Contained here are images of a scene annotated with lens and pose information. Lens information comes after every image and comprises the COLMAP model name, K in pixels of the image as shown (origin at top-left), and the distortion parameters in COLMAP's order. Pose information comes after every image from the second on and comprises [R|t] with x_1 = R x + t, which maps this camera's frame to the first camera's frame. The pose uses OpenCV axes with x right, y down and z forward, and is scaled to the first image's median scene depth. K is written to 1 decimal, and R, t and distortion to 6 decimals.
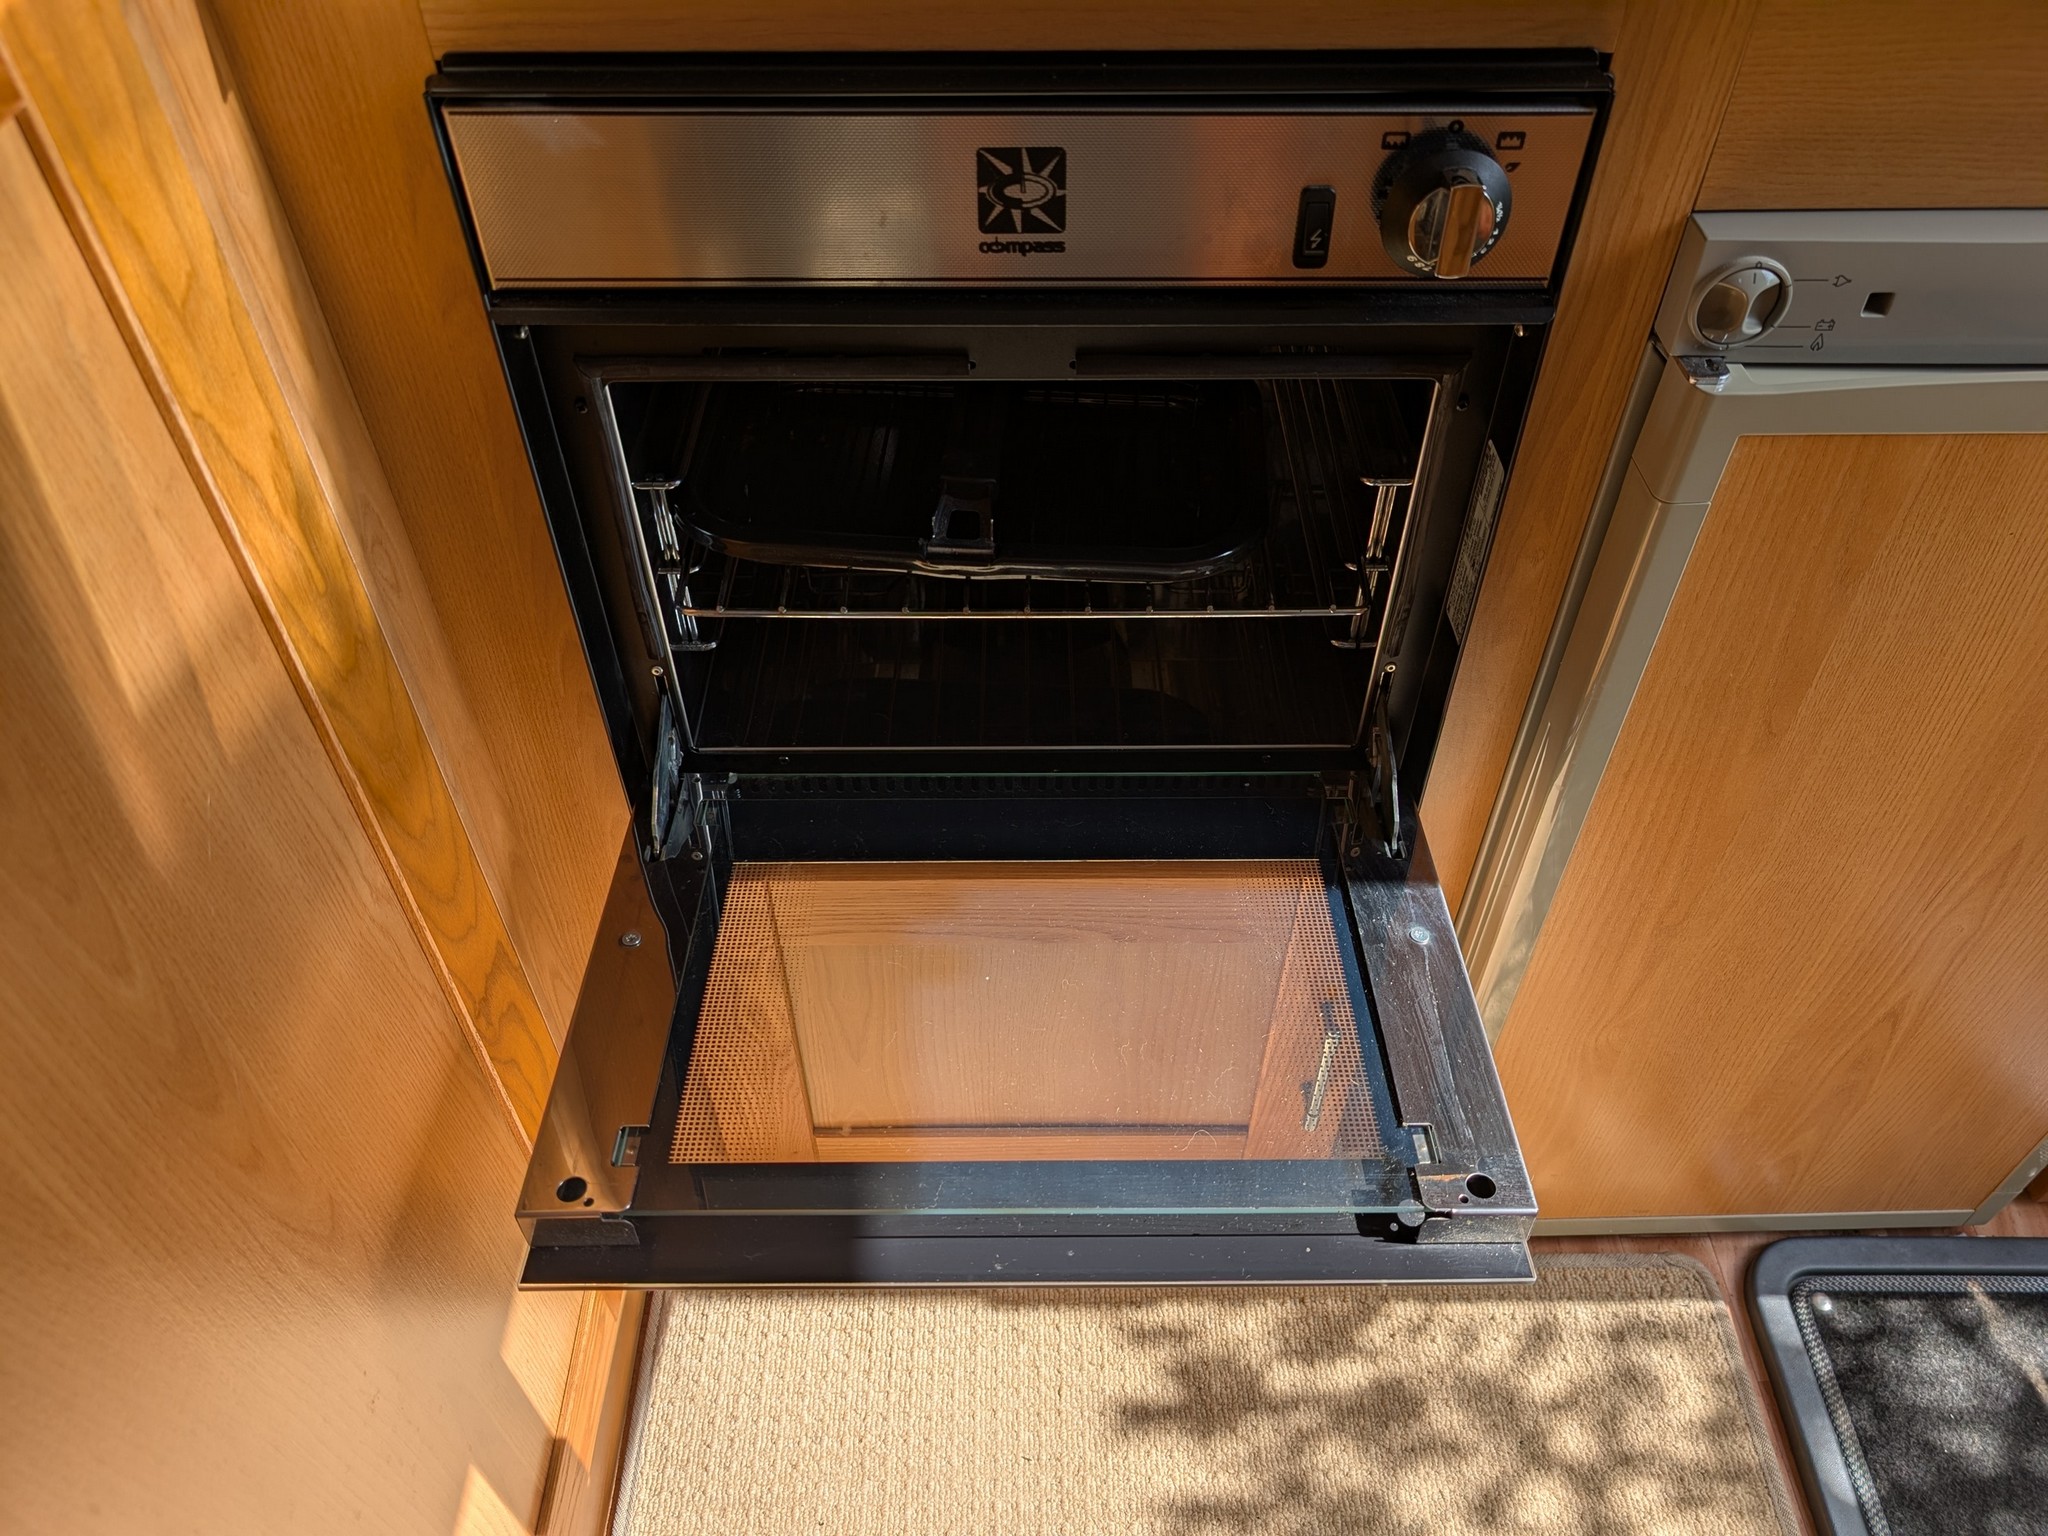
lens RADIAL K [[1497.1, 0, 1028.5], [0, 1497.1, 784.2], [0, 0, 1]] dist [-0.003085, -0.003700]
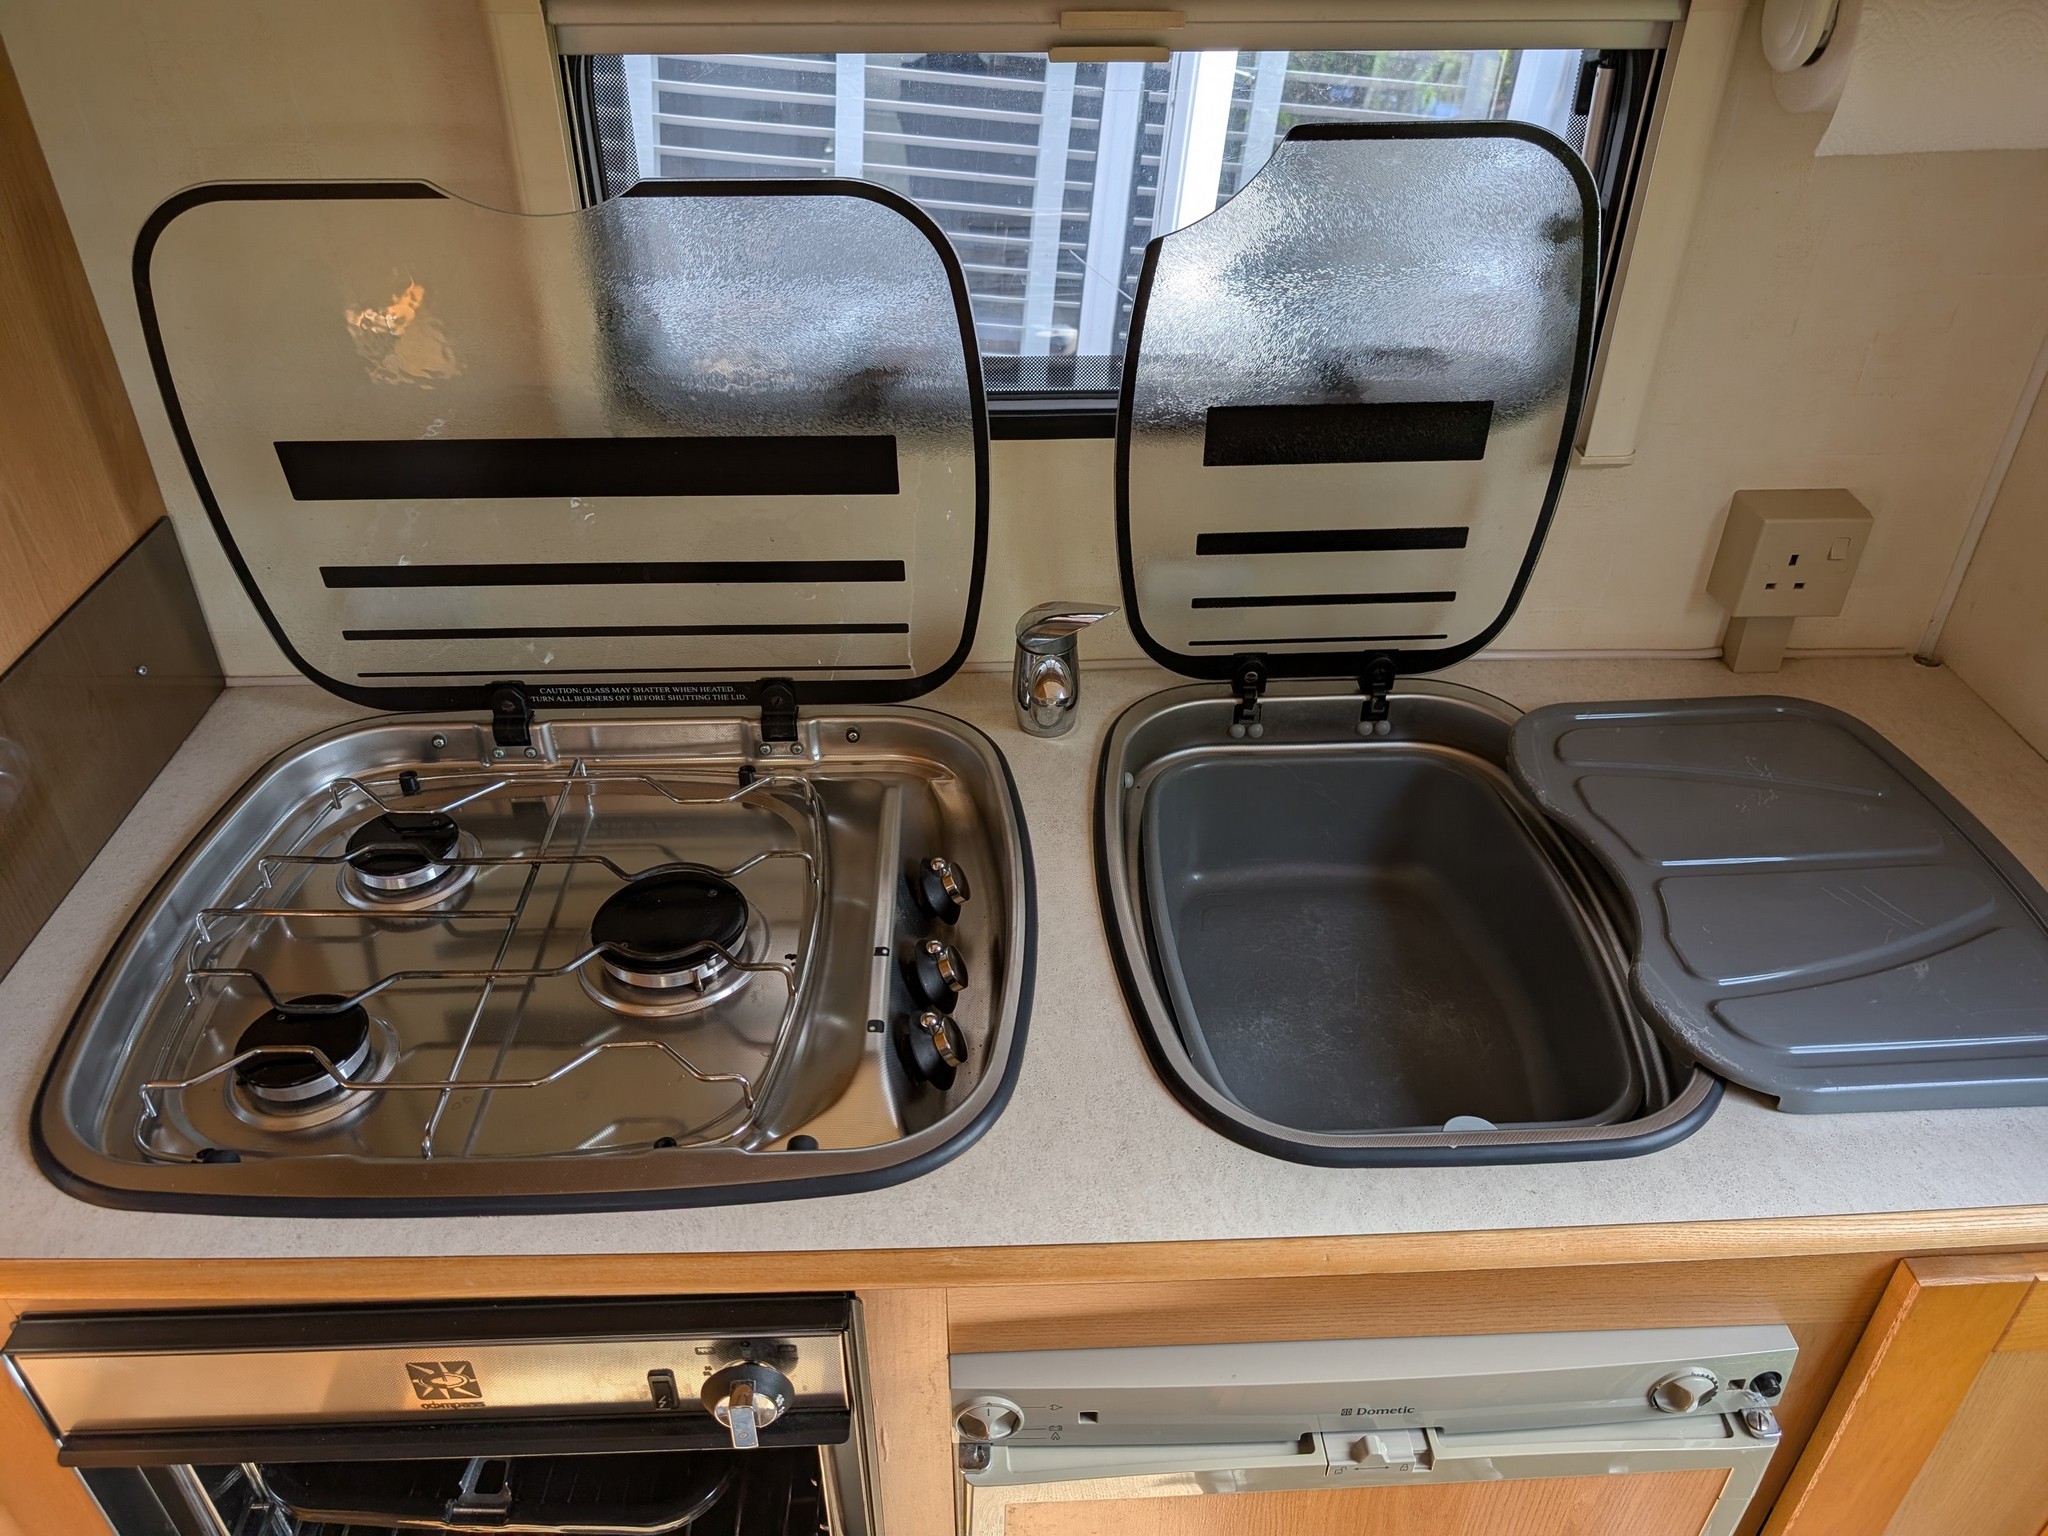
lens RADIAL K [[1490.6, 0, 1027.4], [0, 1490.6, 751.9], [0, 0, 1]] dist [0.006591, -0.006533]
pose [[0.999252, -0.015482, 0.035443, 0.439553], [0.022566, 0.977618, -0.209172, -0.588336], [-0.031411, 0.209815, 0.977236, -0.438394]]
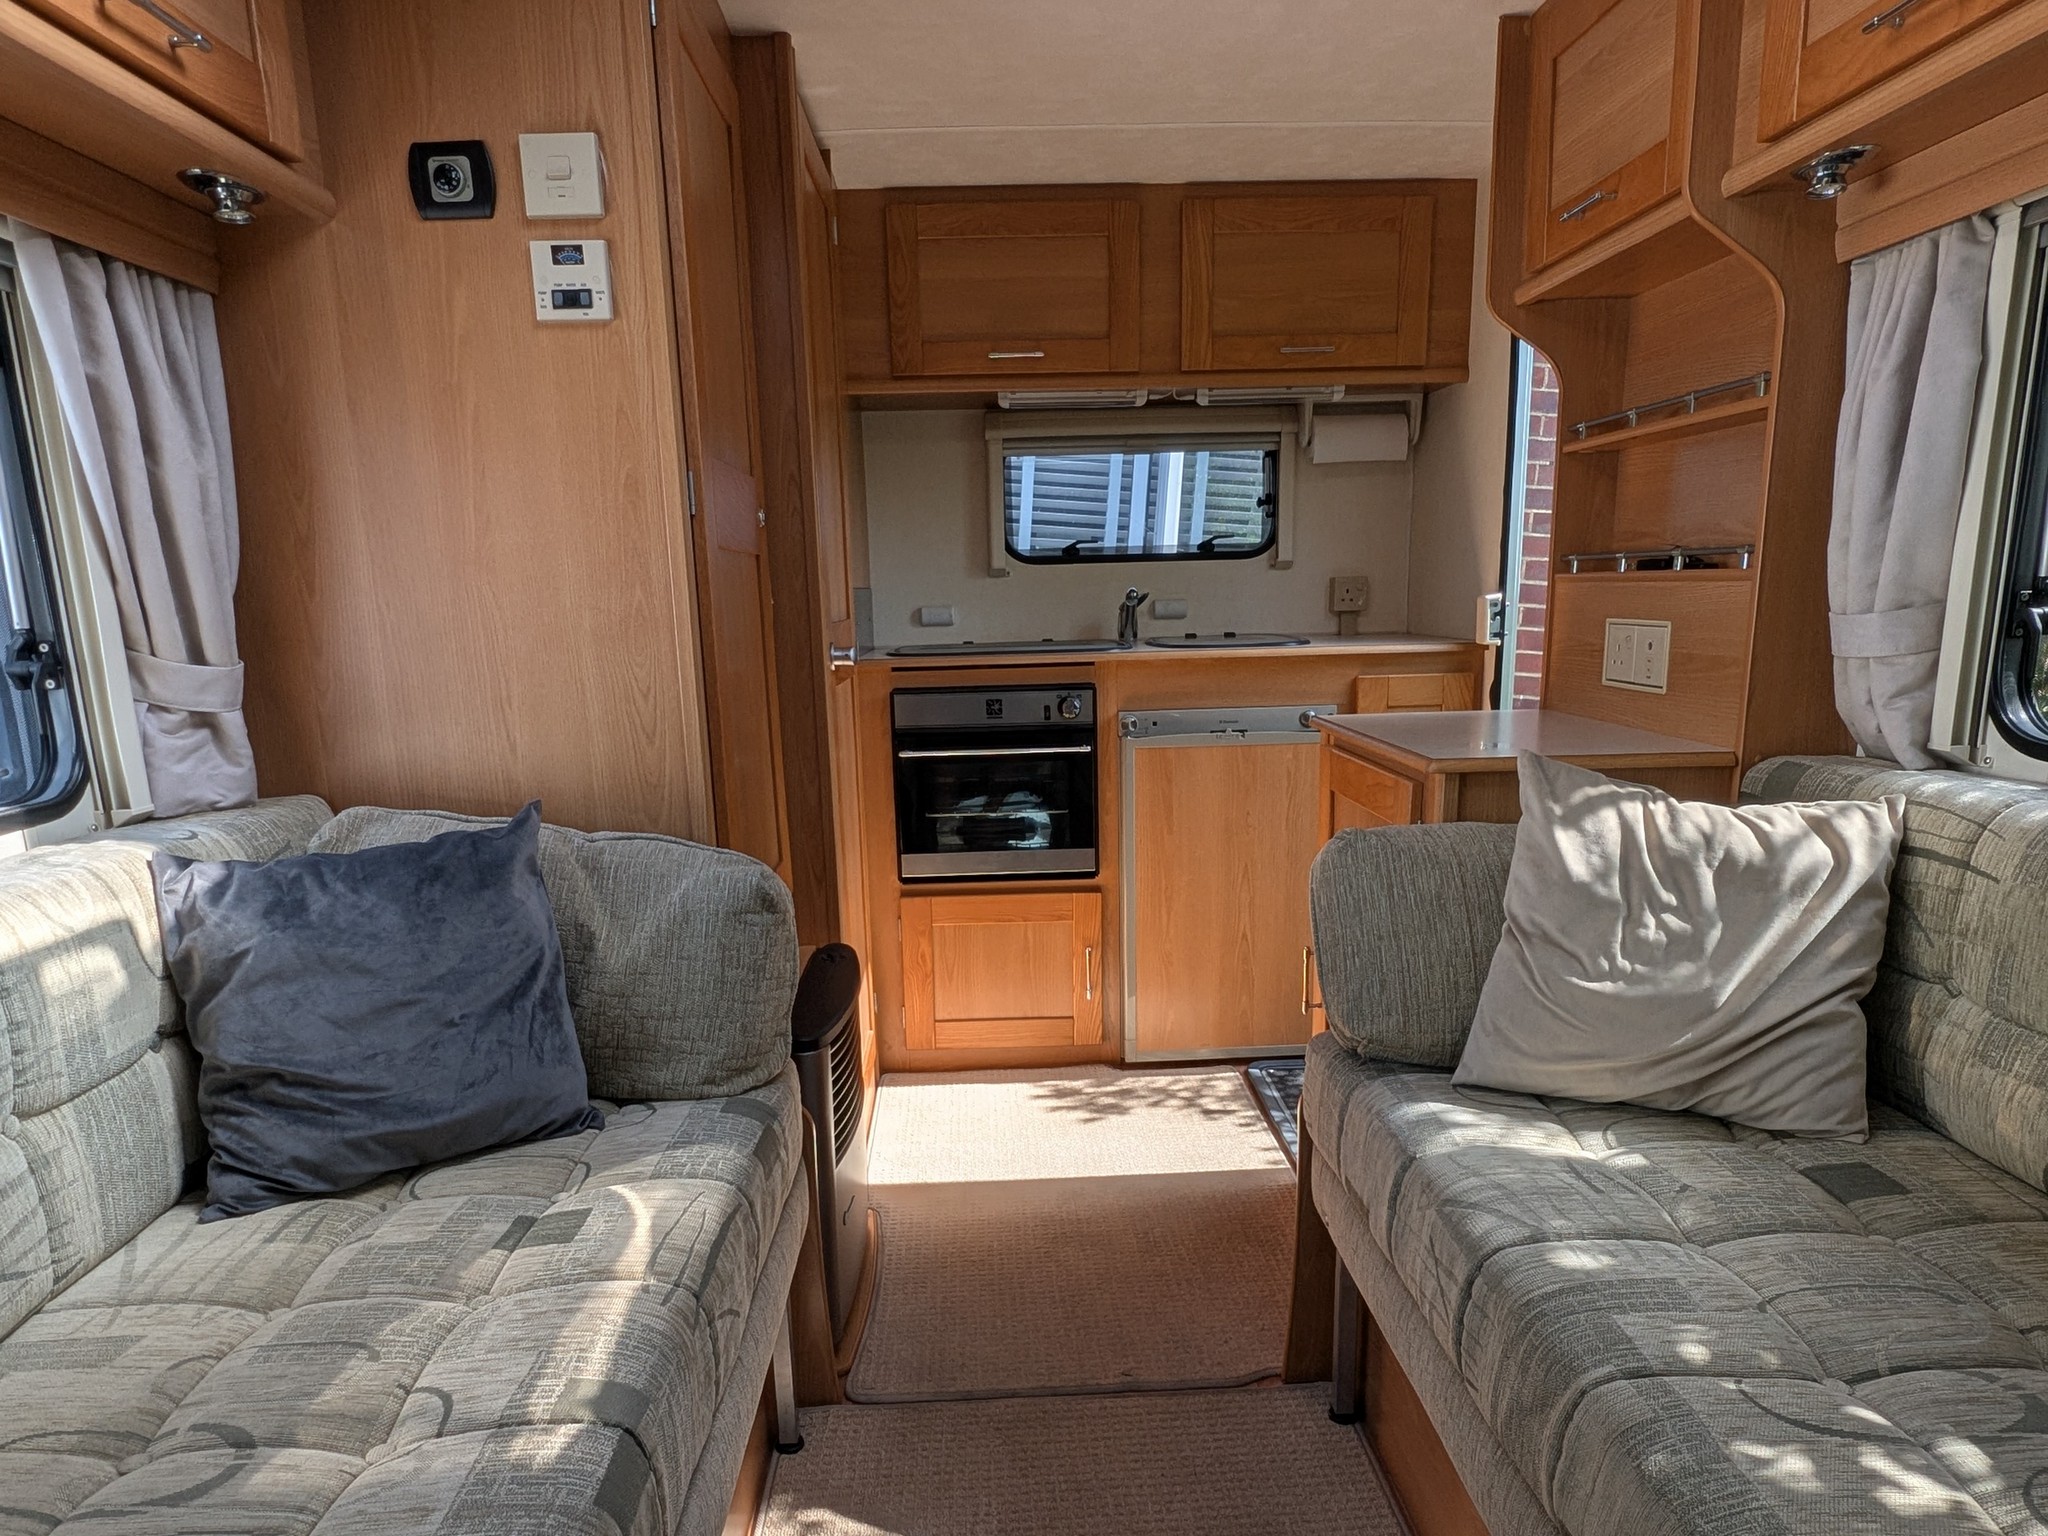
lens RADIAL K [[1296.3, 0, 1018.7], [0, 1296.3, 882.1], [0, 0, 1]] dist [0.009253, -0.000280]
pose [[0.999224, -0.027650, 0.028065, -0.058953], [0.038648, 0.826250, -0.561976, 2.543538], [-0.007650, 0.562625, 0.826677, -2.338372]]
